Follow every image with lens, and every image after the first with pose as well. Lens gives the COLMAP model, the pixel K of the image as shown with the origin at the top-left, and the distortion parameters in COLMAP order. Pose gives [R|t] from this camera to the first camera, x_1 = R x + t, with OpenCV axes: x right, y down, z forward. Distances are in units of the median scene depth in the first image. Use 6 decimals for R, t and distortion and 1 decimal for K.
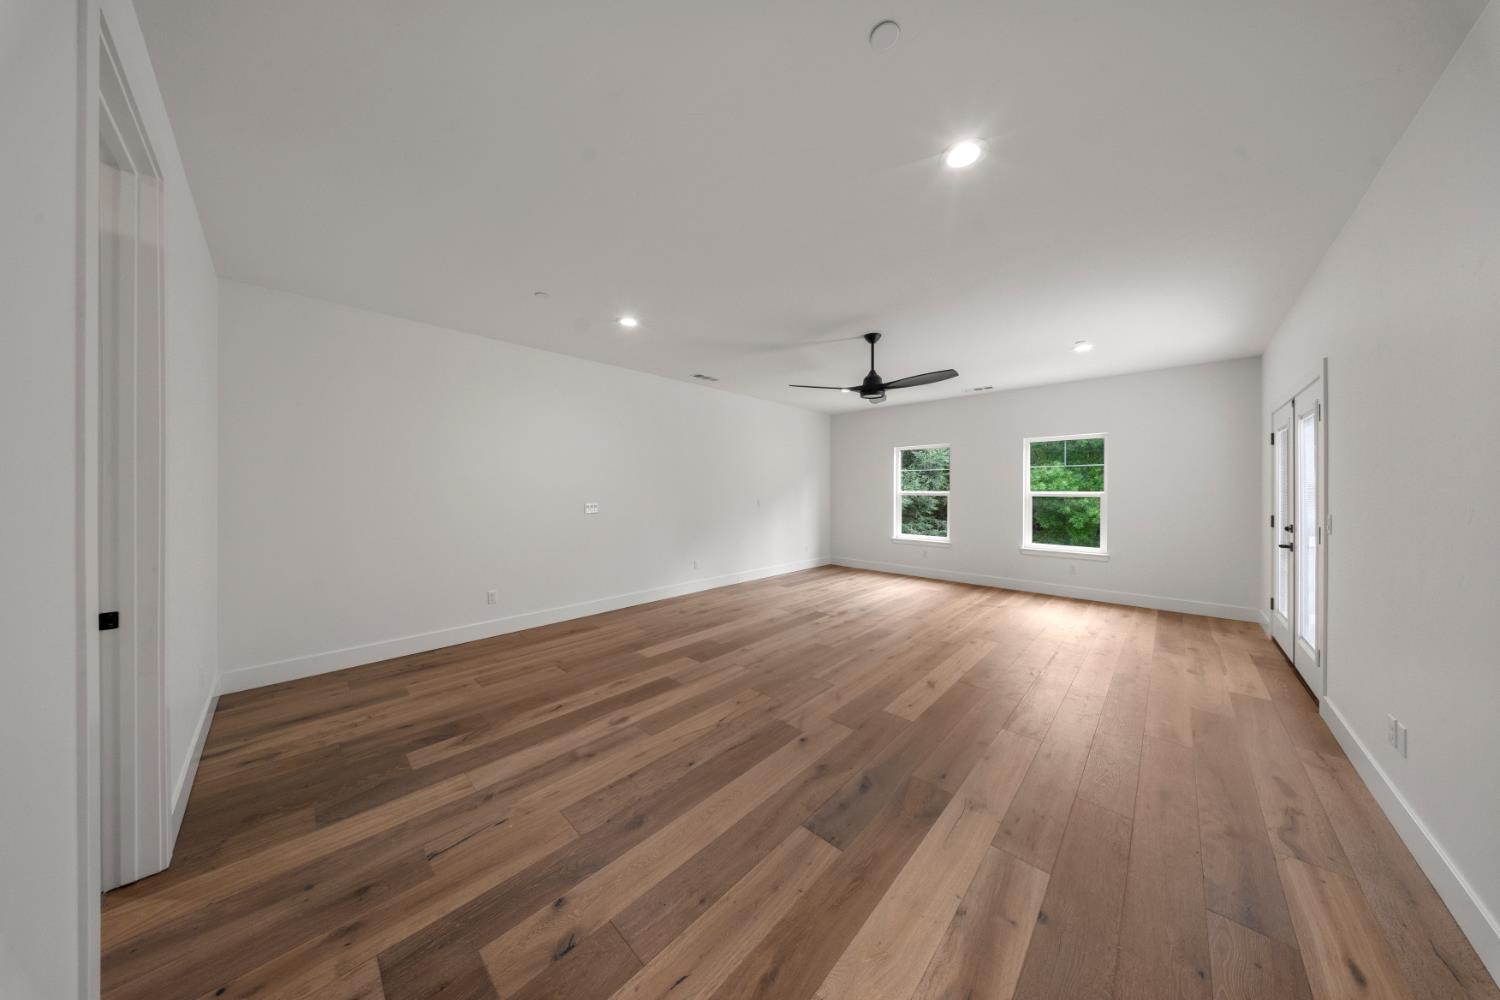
lens RADIAL K [[442.9, 0, 749.8], [0, 442.9, 490.3], [0, 0, 1]] dist [-0.000137, -0.001068]
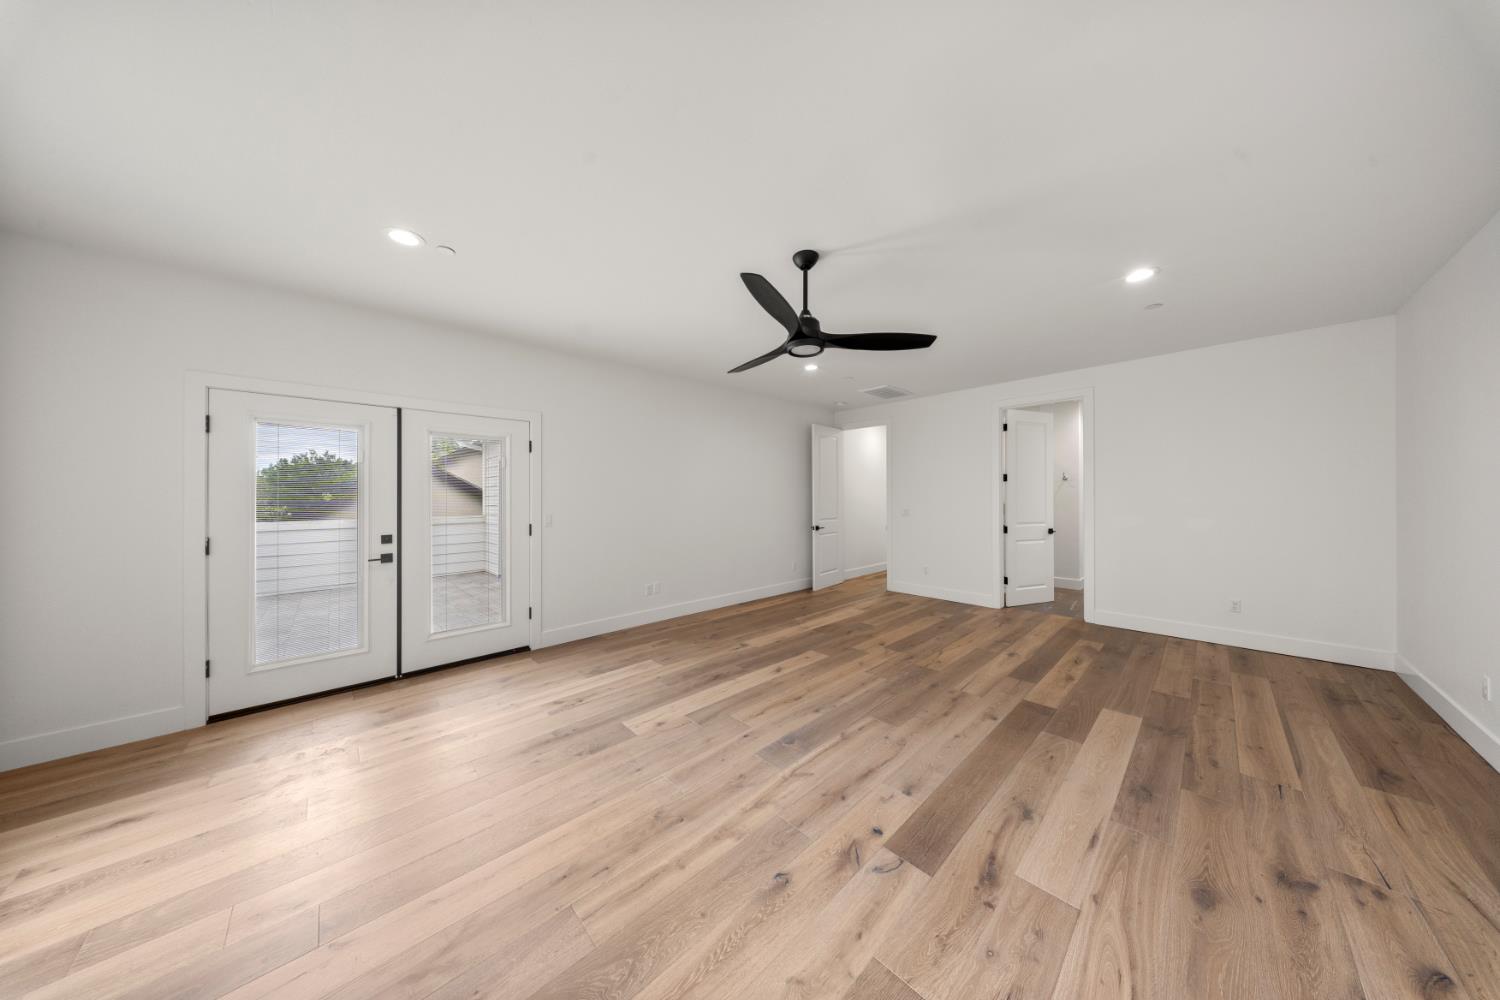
lens RADIAL K [[442.9, 0, 750.7], [0, 442.9, 497.2], [0, 0, 1]] dist [-0.000137, -0.001068]
pose [[-0.998851, 0.004191, 0.047740, 0.435044], [0.004248, 0.999990, 0.001098, -0.004623], [-0.047735, 0.001300, -0.998859, 2.187548]]
